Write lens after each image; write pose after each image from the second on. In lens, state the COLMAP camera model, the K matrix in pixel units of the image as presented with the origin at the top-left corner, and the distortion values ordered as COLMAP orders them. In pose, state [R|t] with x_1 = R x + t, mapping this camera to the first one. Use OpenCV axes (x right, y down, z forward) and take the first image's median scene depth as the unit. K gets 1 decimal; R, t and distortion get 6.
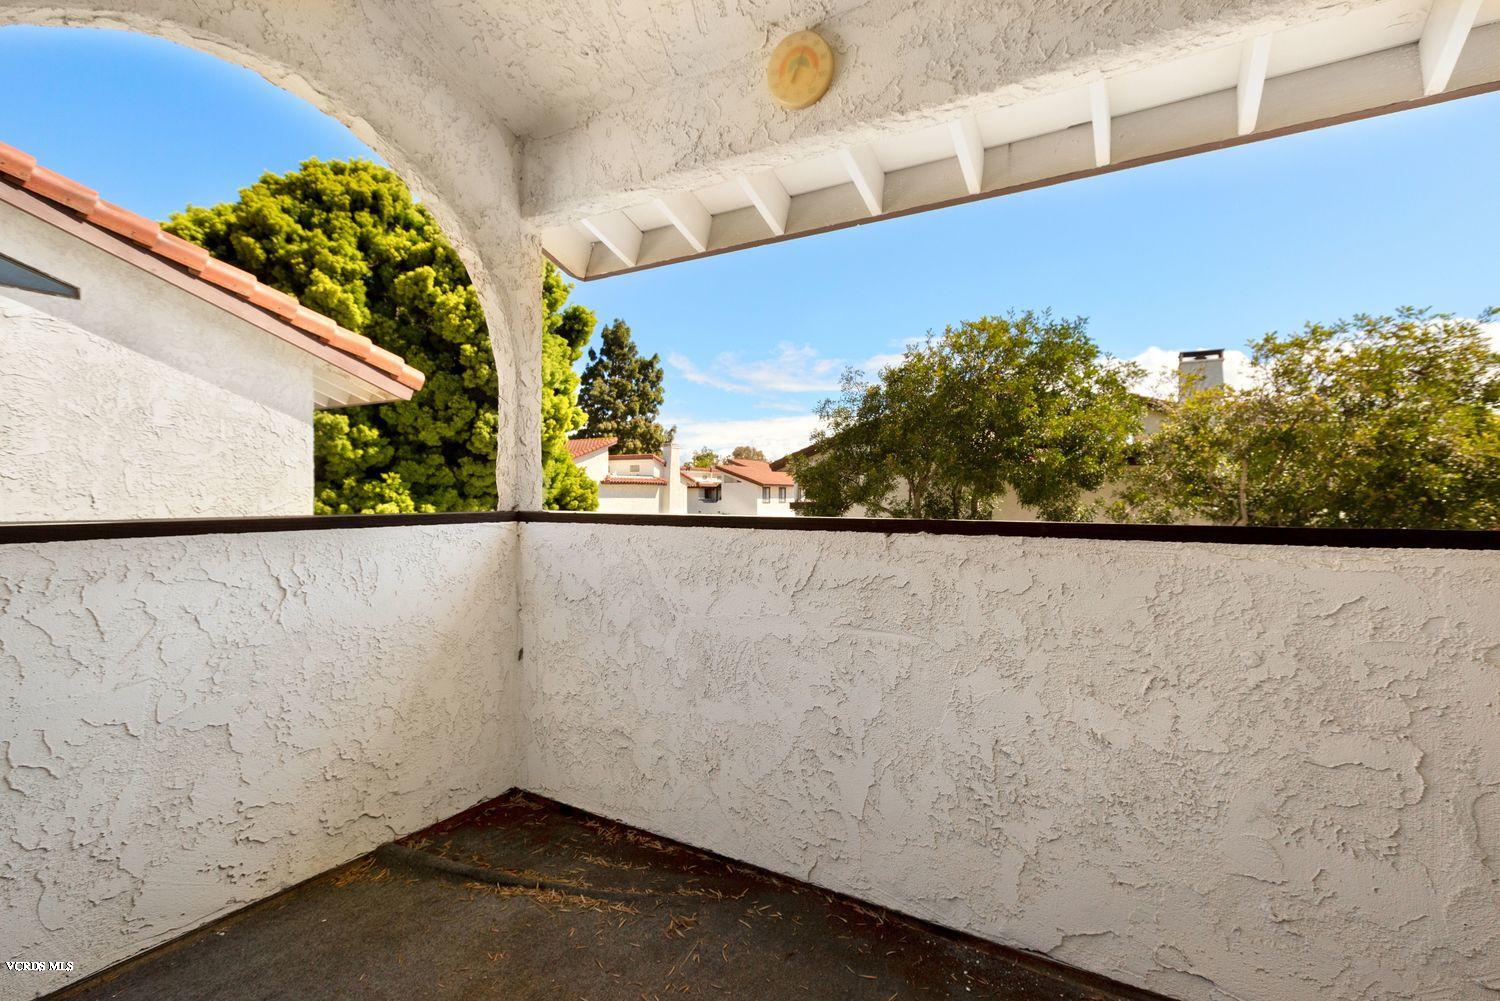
lens RADIAL K [[667.3, 0, 754.5], [0, 667.3, 497.6], [0, 0, 1]] dist [0.001958, -0.001177]
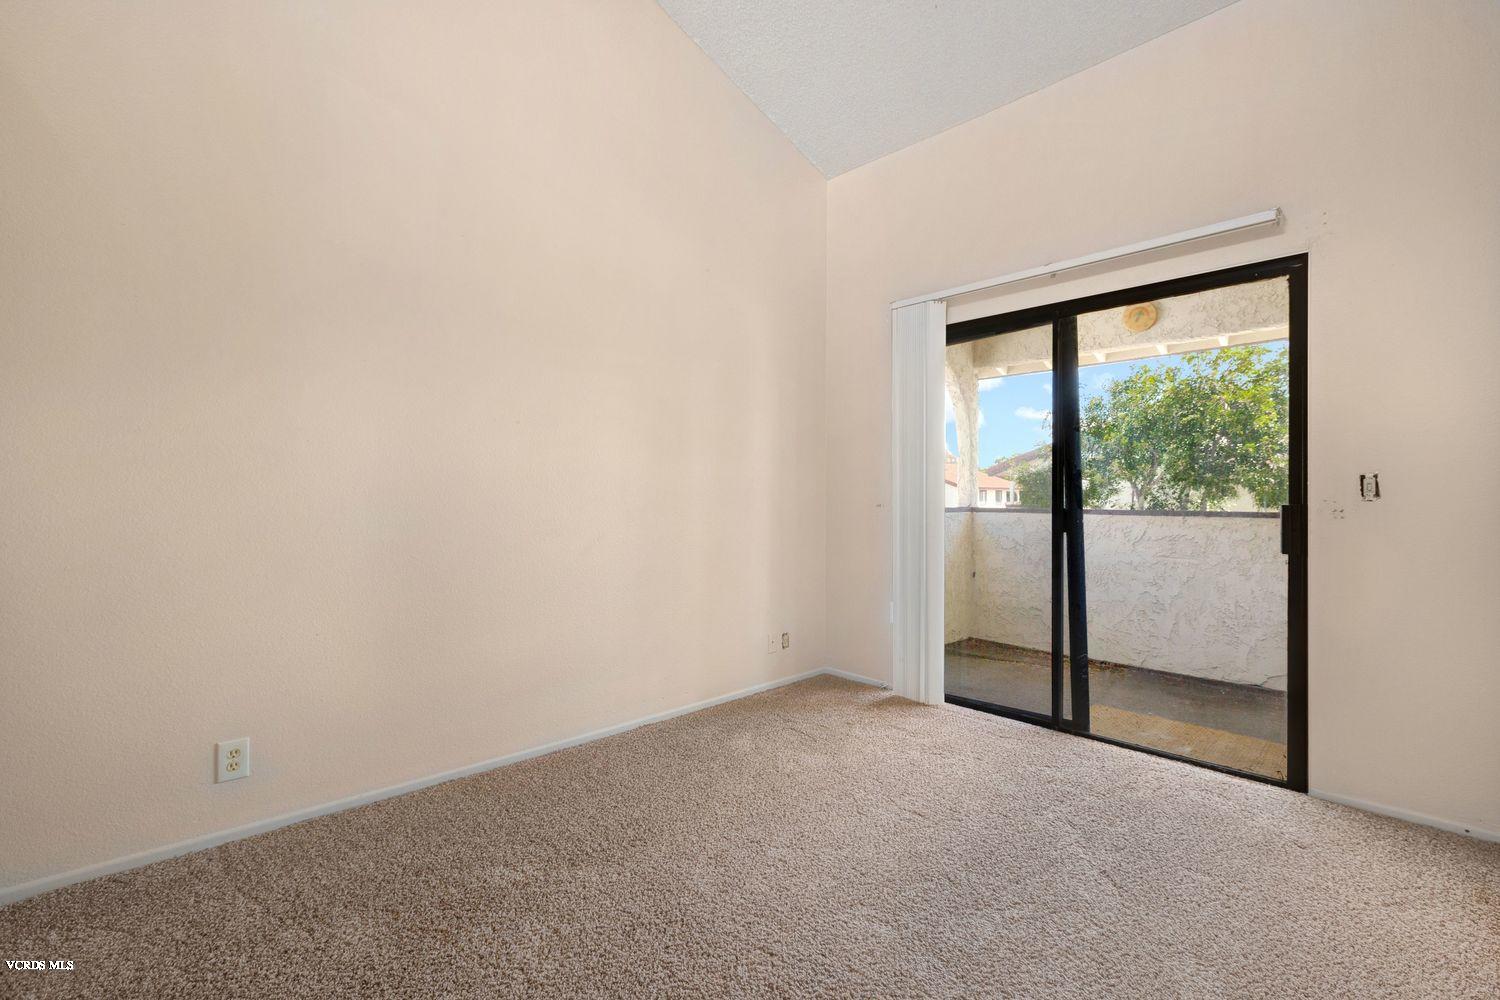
lens RADIAL K [[667.3, 0, 743.1], [0, 667.3, 504.2], [0, 0, 1]] dist [0.001958, -0.001177]
pose [[0.961540, 0.004967, -0.274620, -0.482292], [-0.003146, 0.999970, 0.007071, -0.001183], [0.274647, -0.005935, 0.961527, -1.260086]]
